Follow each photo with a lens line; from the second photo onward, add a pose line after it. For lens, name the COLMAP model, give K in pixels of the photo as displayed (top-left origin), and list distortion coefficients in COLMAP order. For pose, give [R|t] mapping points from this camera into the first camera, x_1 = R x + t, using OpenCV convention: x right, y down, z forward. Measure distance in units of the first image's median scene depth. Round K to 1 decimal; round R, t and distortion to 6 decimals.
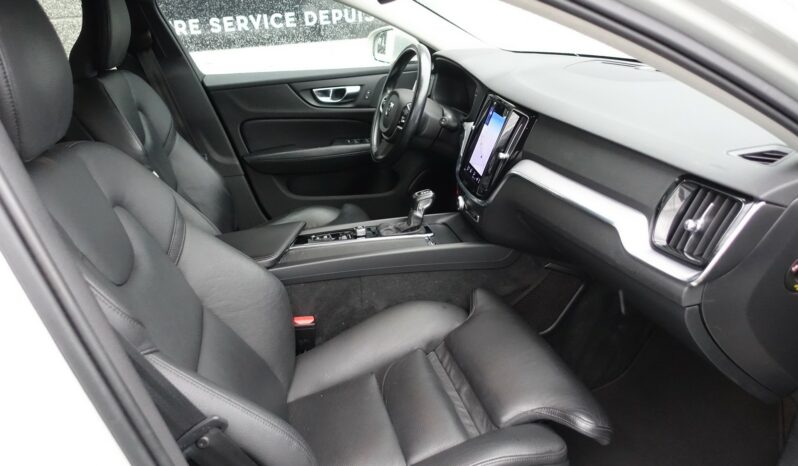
lens RADIAL K [[543.8, 0, 399.0], [0, 543.8, 233.0], [0, 0, 1]] dist [-0.000863, -0.006512]
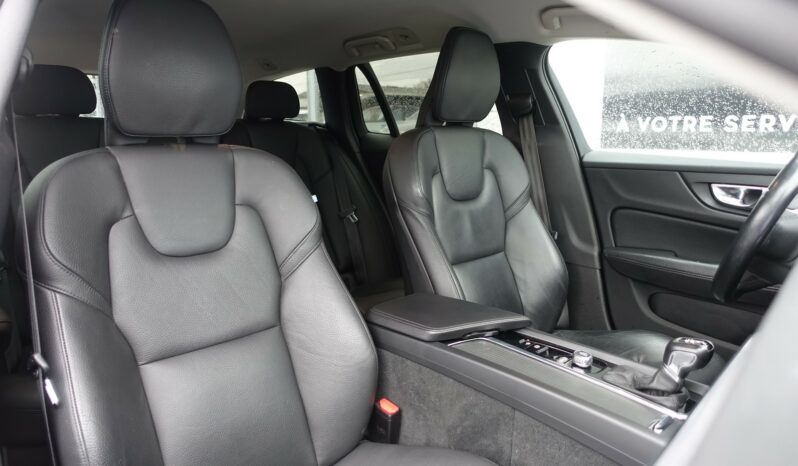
lens RADIAL K [[543.8, 0, 399.0], [0, 543.8, 233.0], [0, 0, 1]] dist [-0.000863, -0.006512]
pose [[0.513921, 0.212039, -0.831219, 0.245258], [-0.373979, 0.927422, 0.005359, -0.048994], [0.772027, 0.308104, 0.555919, 0.285442]]
